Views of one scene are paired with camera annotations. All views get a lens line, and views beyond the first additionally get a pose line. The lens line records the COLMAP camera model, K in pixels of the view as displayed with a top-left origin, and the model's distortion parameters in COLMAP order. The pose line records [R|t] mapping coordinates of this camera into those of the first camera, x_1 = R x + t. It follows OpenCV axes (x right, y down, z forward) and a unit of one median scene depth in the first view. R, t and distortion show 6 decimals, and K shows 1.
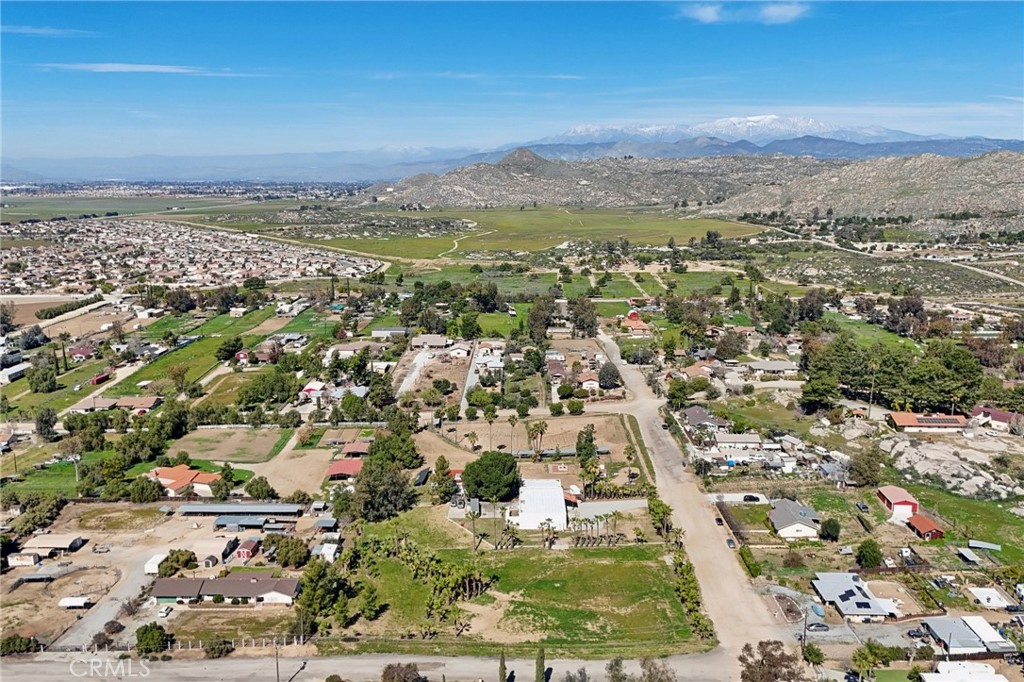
lens RADIAL K [[901.0, 0, 502.1], [0, 901.0, 343.8], [0, 0, 1]] dist [0.085753, -0.109338]
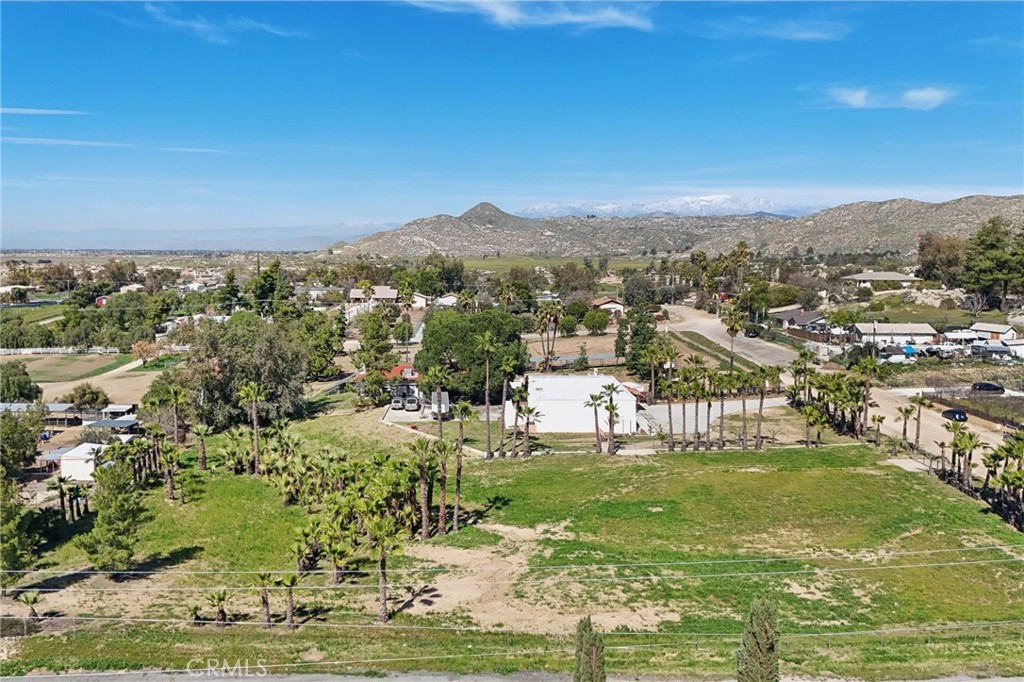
lens RADIAL K [[901.0, 0, 504.6], [0, 901.0, 341.7], [0, 0, 1]] dist [0.085753, -0.109338]
pose [[0.998866, 0.002488, 0.047538, -0.008941], [0.001564, 0.996380, -0.084998, 0.090326], [-0.047577, 0.084976, 0.995246, 0.242749]]
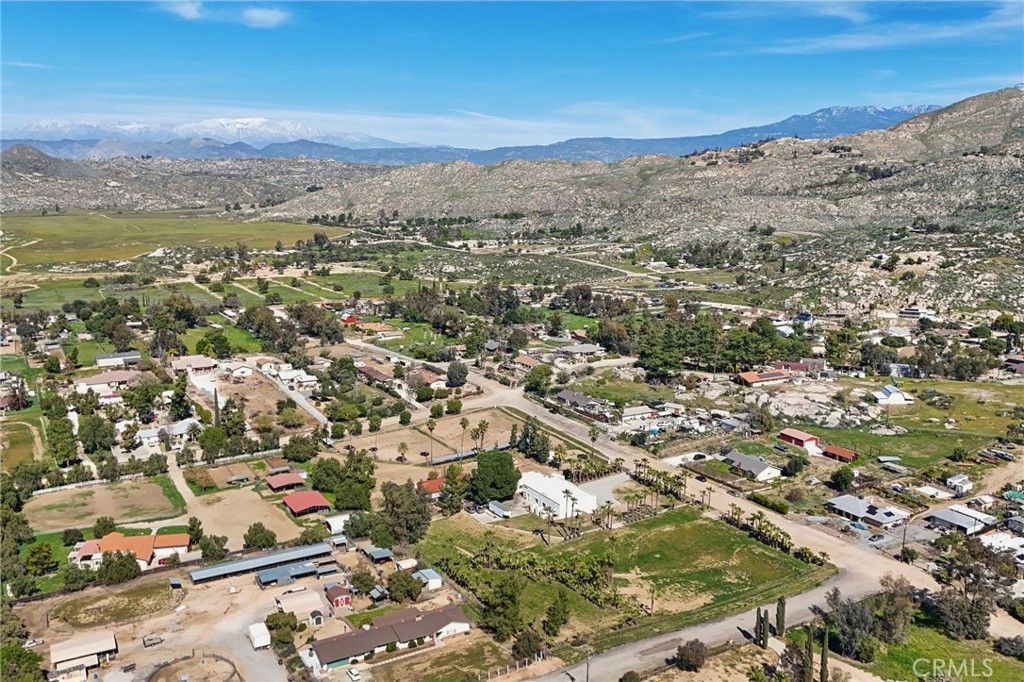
lens RADIAL K [[901.0, 0, 518.8], [0, 901.0, 340.9], [0, 0, 1]] dist [0.085753, -0.109338]
pose [[0.850783, -0.091469, 0.517496, -0.246994], [0.094432, 0.995317, 0.020675, -0.011573], [-0.516964, 0.031278, 0.855436, 0.057936]]
